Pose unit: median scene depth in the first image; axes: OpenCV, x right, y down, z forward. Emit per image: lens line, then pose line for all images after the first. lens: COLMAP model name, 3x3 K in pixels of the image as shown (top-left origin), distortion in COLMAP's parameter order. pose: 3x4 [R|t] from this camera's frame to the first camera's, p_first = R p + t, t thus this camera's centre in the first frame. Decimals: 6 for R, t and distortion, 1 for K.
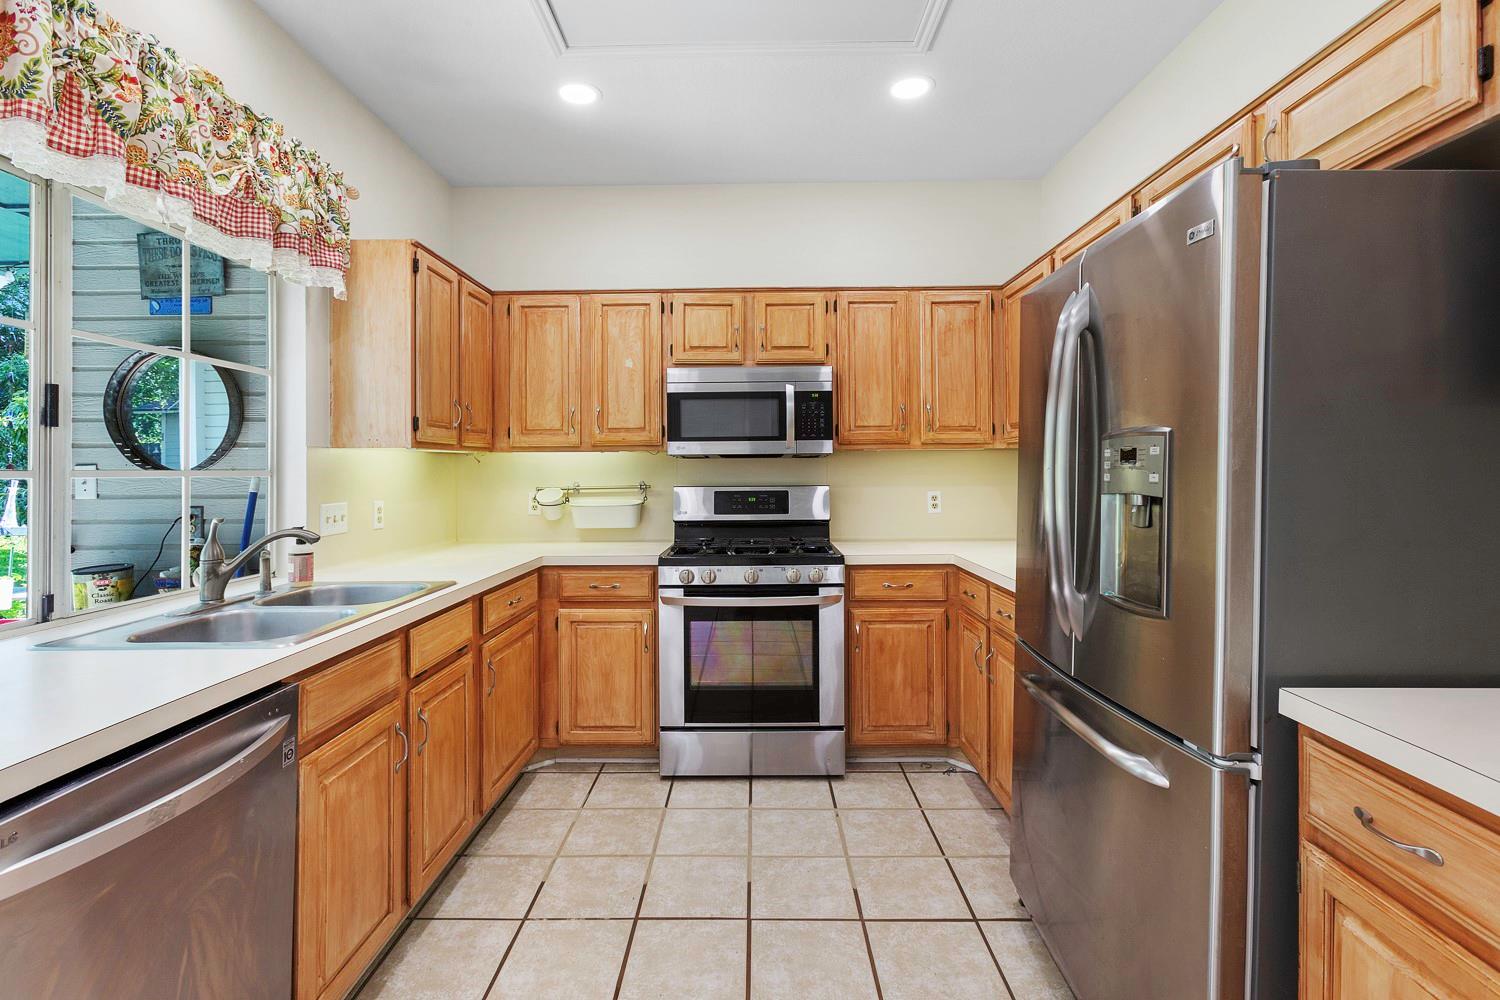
lens RADIAL K [[690.6, 0, 748.8], [0, 690.6, 463.5], [0, 0, 1]] dist [-0.005768, 0.000341]
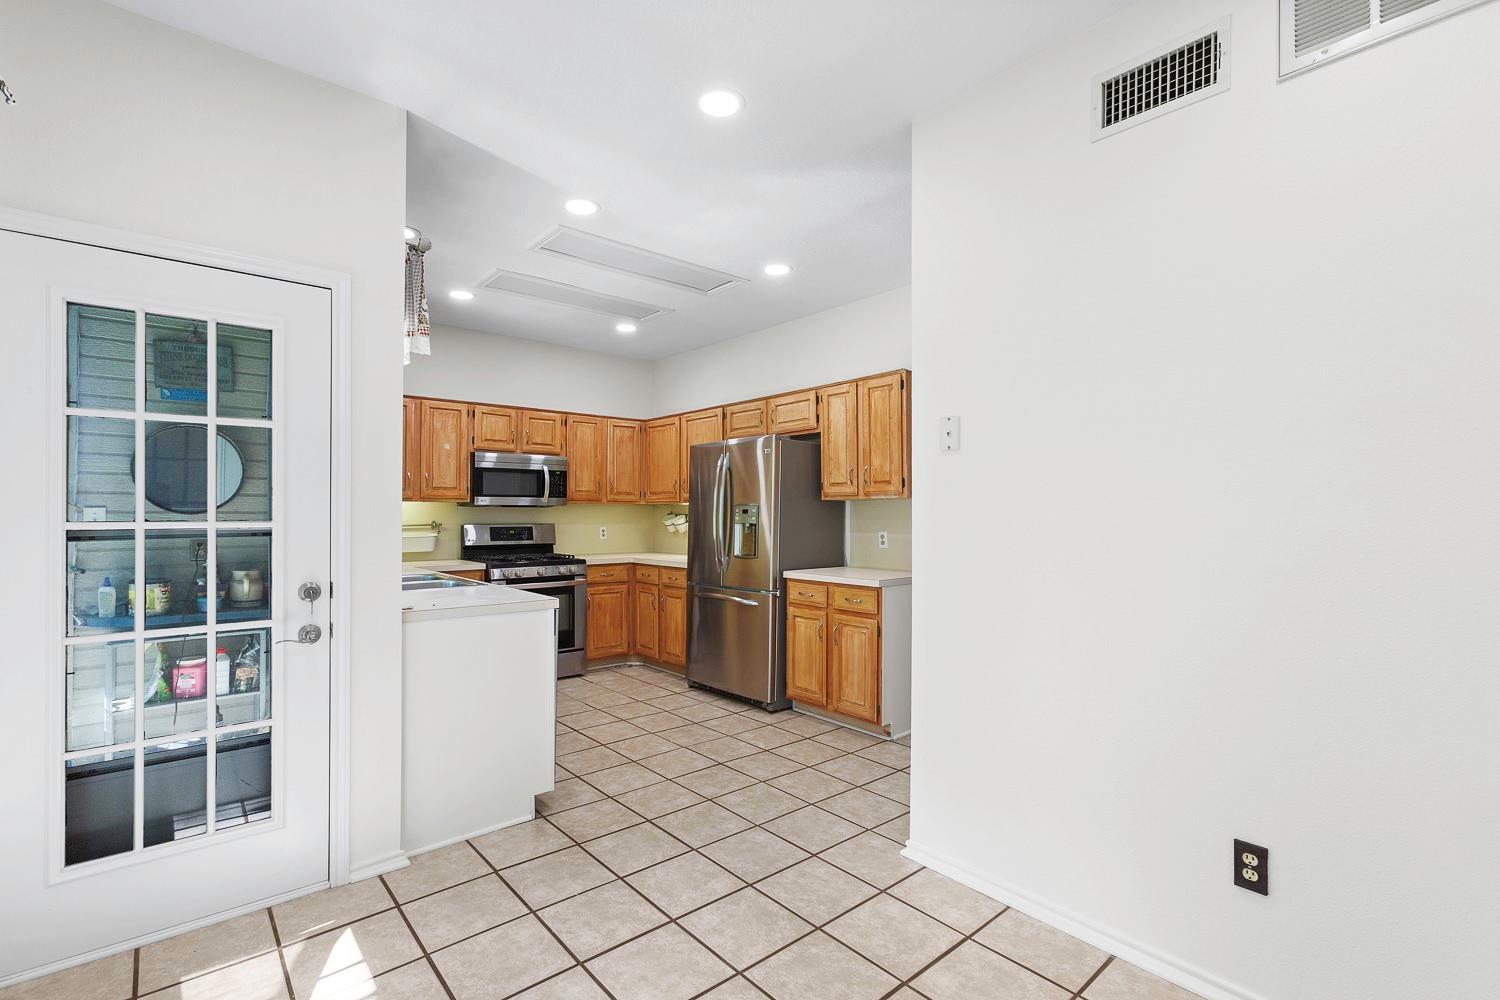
lens RADIAL K [[680.1, 0, 736.8], [0, 680.1, 515.0], [0, 0, 1]] dist [-0.004732, 0.000023]
pose [[0.754217, 0.007722, 0.656580, -0.751909], [-0.014117, 0.999890, 0.004457, -0.004138], [-0.656474, -0.012630, 0.754243, -0.665637]]
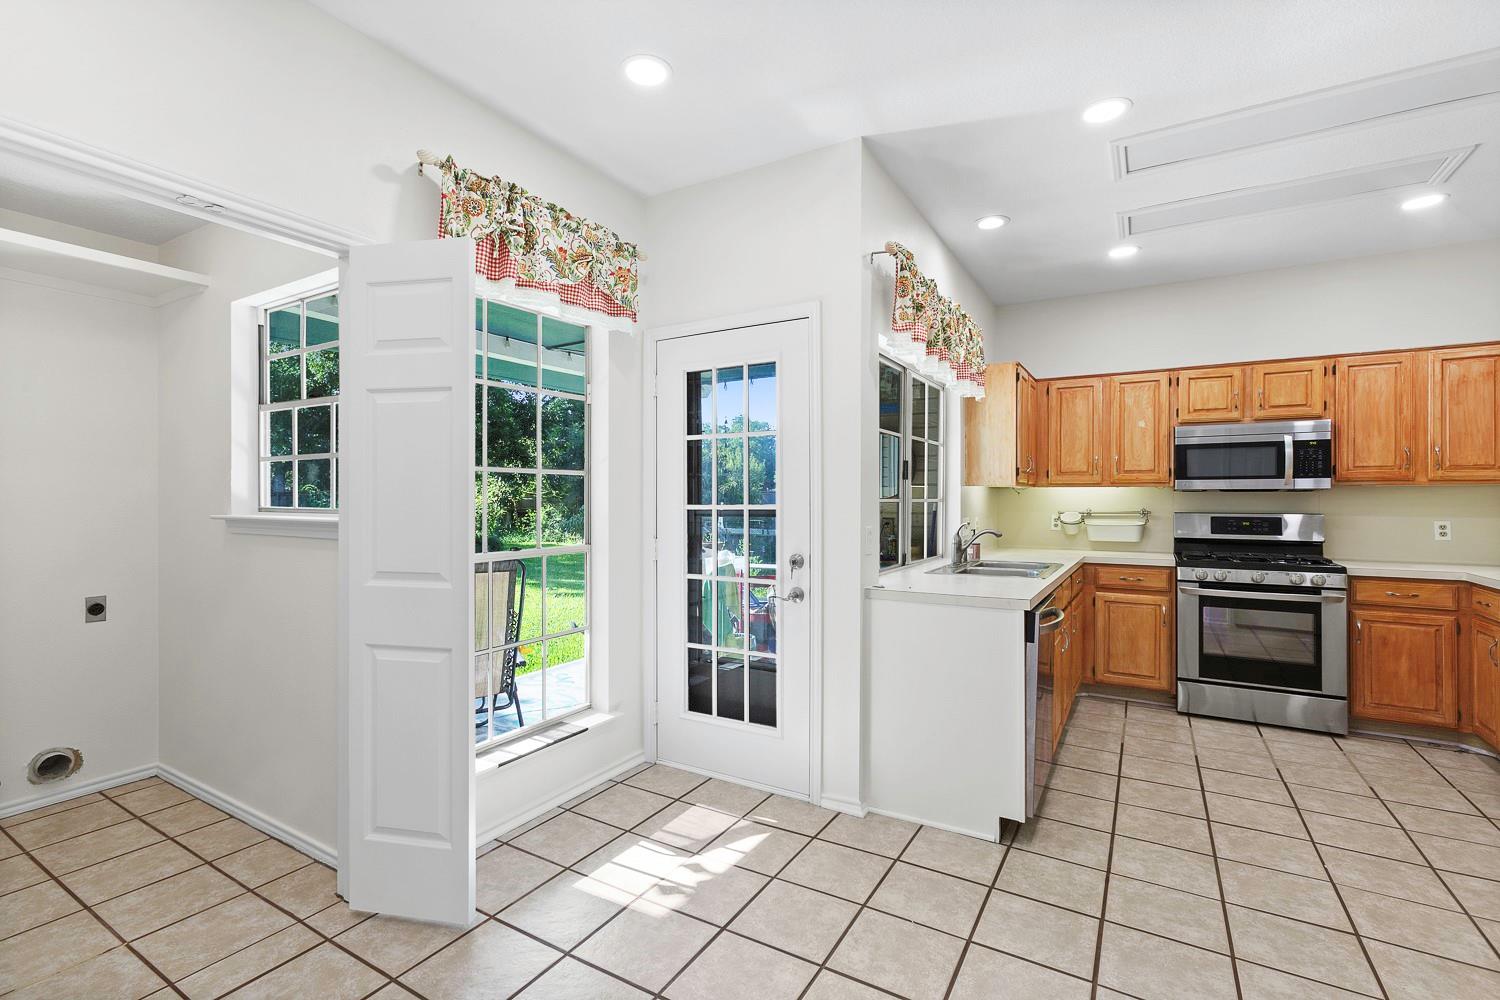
lens RADIAL K [[686.6, 0, 745.2], [0, 686.6, 494.3], [0, 0, 1]] dist [0.001581, 0.006569]
pose [[0.867965, 0.006542, -0.496582, -0.192882], [-0.003868, 0.999972, 0.006412, -0.008328], [0.496610, -0.003645, 0.867966, -0.665300]]
